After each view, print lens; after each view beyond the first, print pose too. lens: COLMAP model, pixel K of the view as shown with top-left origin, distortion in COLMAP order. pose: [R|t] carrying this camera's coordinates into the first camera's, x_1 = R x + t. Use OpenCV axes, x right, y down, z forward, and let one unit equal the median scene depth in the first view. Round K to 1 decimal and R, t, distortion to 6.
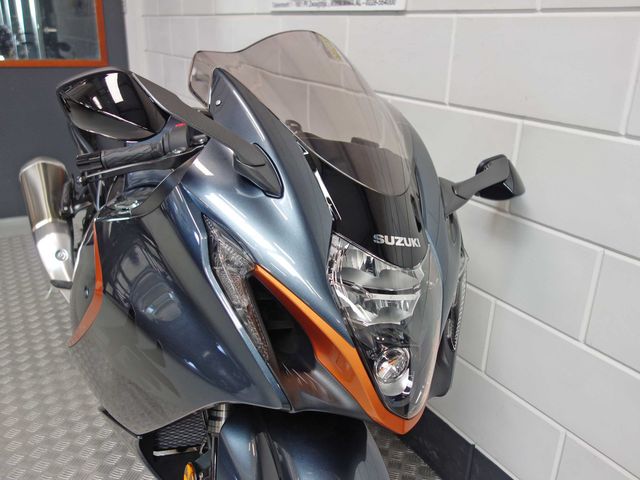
lens RADIAL K [[540.8, 0, 320.0], [0, 540.8, 240.0], [0, 0, 1]] dist [-0.001999, -0.001377]
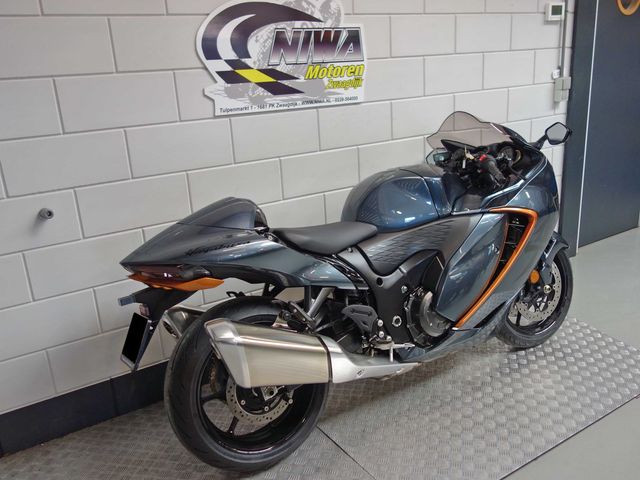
lens RADIAL K [[568.8, 0, 320.0], [0, 568.8, 240.0], [0, 0, 1]] dist [-0.000007, 0.001216]
pose [[-0.035084, -0.315641, 0.948230, -1.589531], [0.420265, 0.856182, 0.300550, -0.557532], [-0.906723, 0.409053, 0.102615, 0.930675]]
